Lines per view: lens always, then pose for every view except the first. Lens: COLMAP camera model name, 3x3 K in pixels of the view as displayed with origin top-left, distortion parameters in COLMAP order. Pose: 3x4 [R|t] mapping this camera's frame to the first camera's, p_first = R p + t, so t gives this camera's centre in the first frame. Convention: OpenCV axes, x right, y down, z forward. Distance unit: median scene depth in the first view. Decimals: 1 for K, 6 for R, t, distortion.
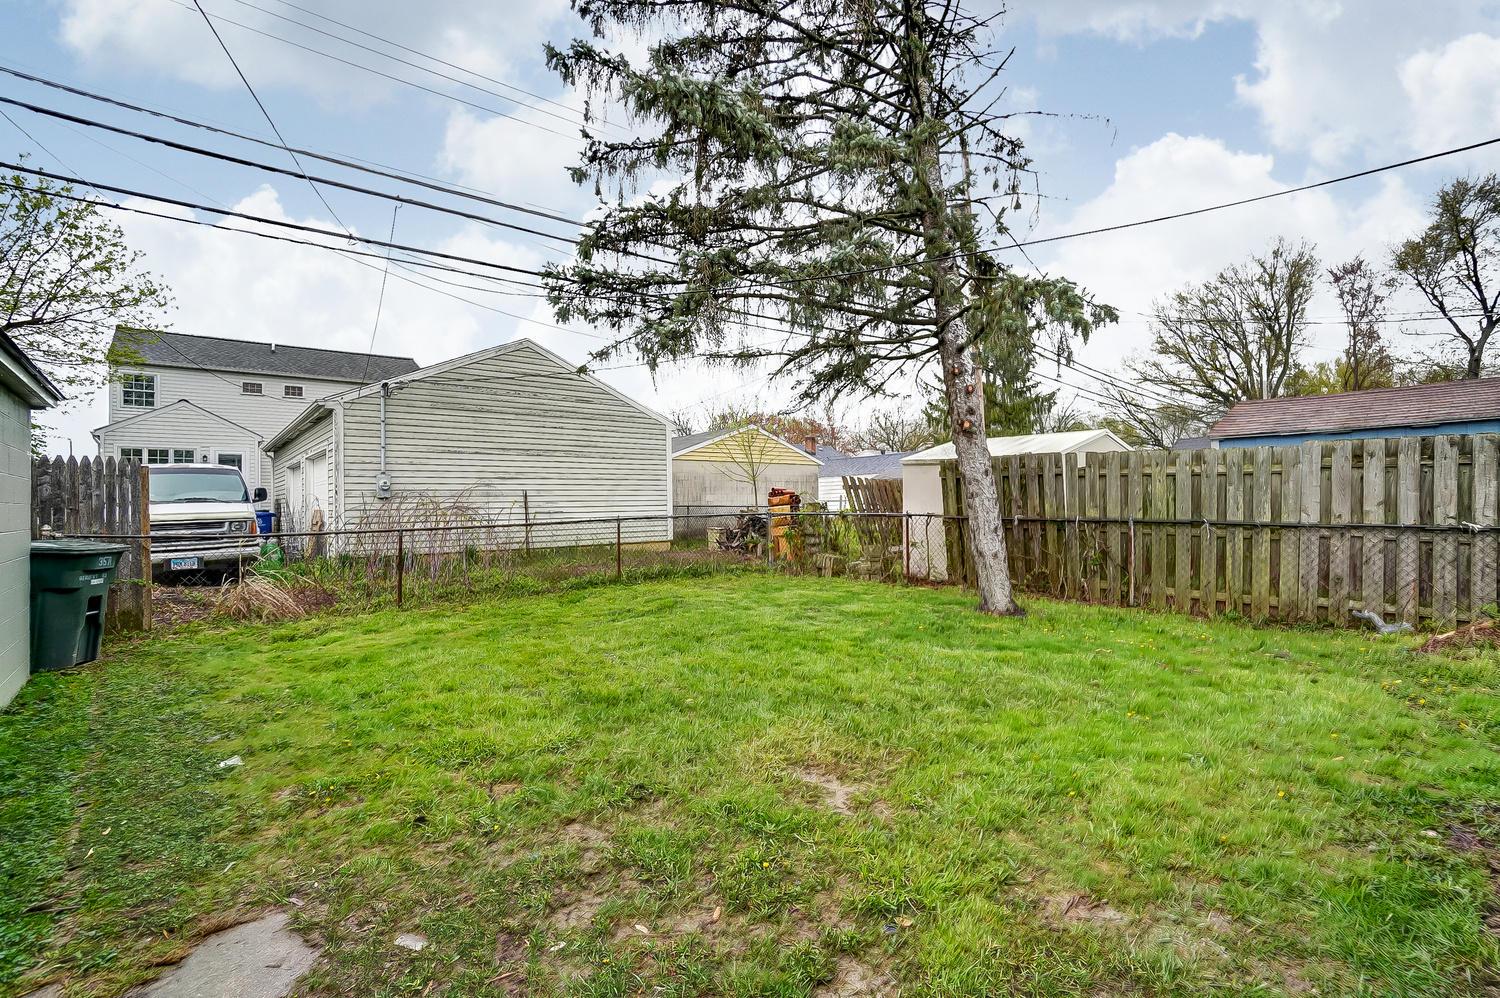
lens RADIAL K [[662.2, 0, 753.6], [0, 662.2, 503.3], [0, 0, 1]] dist [-0.064081, 0.025277]
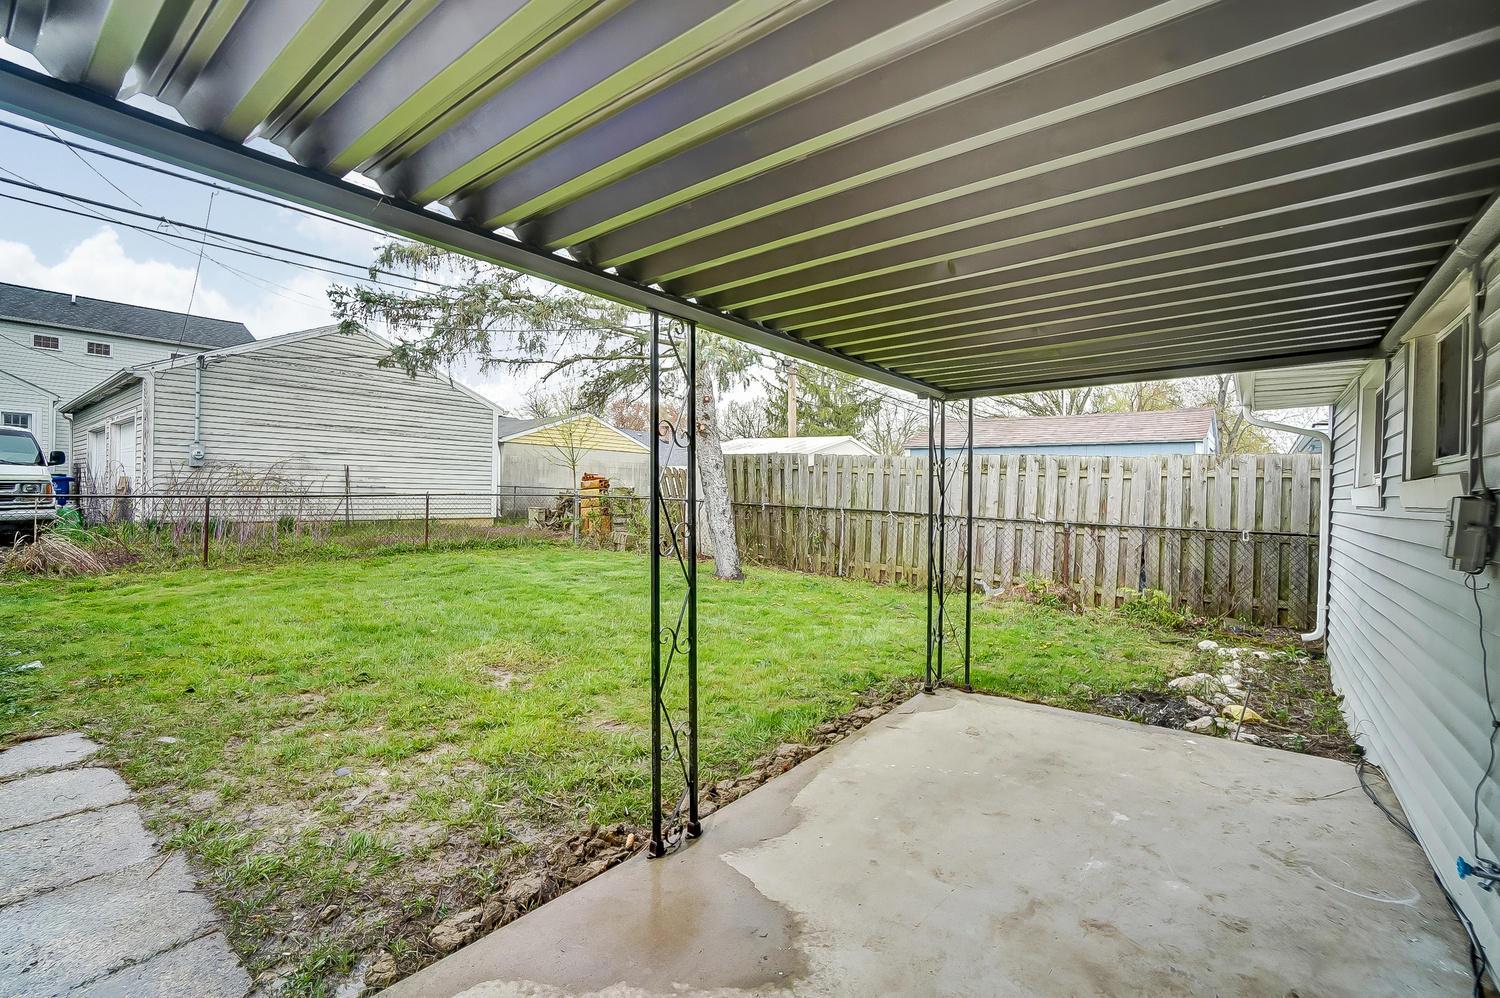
lens RADIAL K [[658.8, 0, 740.7], [0, 658.8, 502.2], [0, 0, 1]] dist [-0.058799, 0.020467]
pose [[0.984104, 0.033893, 0.174330, 0.146035], [-0.036992, 0.999210, 0.014555, 0.001721], [-0.173699, -0.020773, 0.984580, -0.203943]]
